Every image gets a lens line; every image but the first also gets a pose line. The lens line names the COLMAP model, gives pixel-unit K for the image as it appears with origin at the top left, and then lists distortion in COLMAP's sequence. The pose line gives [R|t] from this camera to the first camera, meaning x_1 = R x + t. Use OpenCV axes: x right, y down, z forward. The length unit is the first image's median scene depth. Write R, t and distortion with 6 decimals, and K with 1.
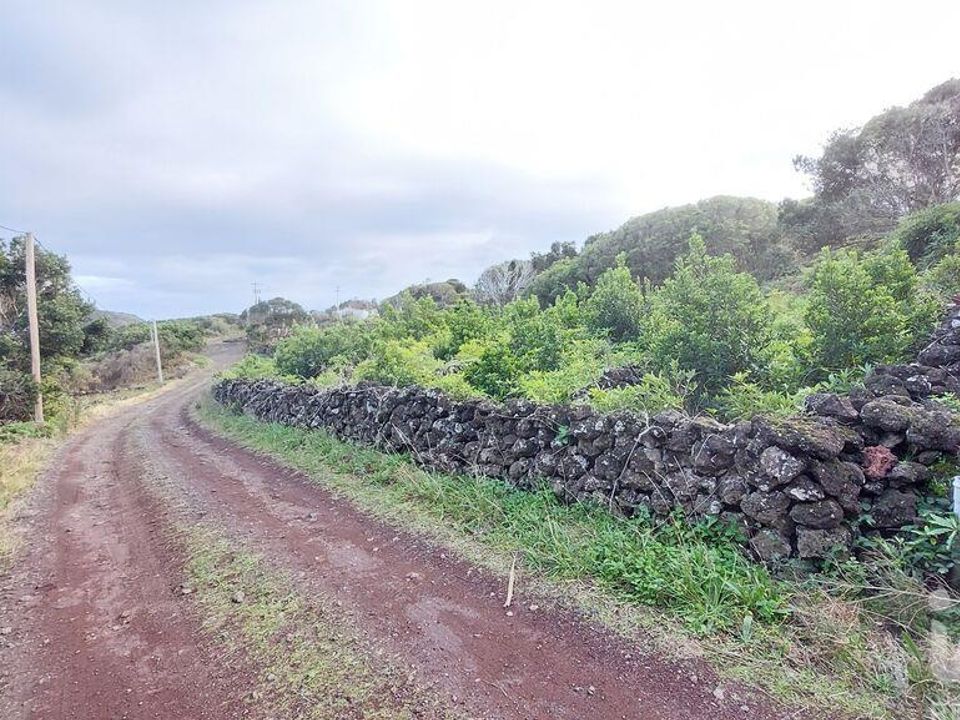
lens RADIAL K [[510.1, 0, 480.2], [0, 510.1, 371.0], [0, 0, 1]] dist [-0.015538, -0.000892]
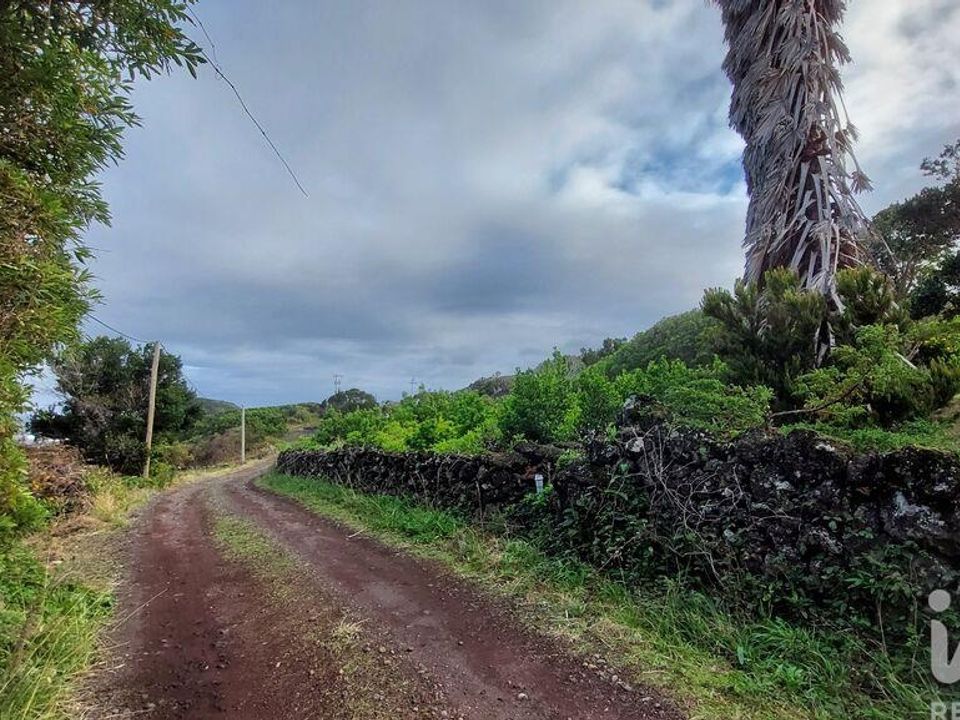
lens RADIAL K [[510.1, 0, 480.2], [0, 510.1, 371.0], [0, 0, 1]] dist [-0.015538, -0.000892]
pose [[0.989765, 0.003420, -0.142669, 0.518863], [-0.029006, 0.983667, -0.177648, 0.087142], [0.139731, 0.179968, 0.973698, -0.628229]]
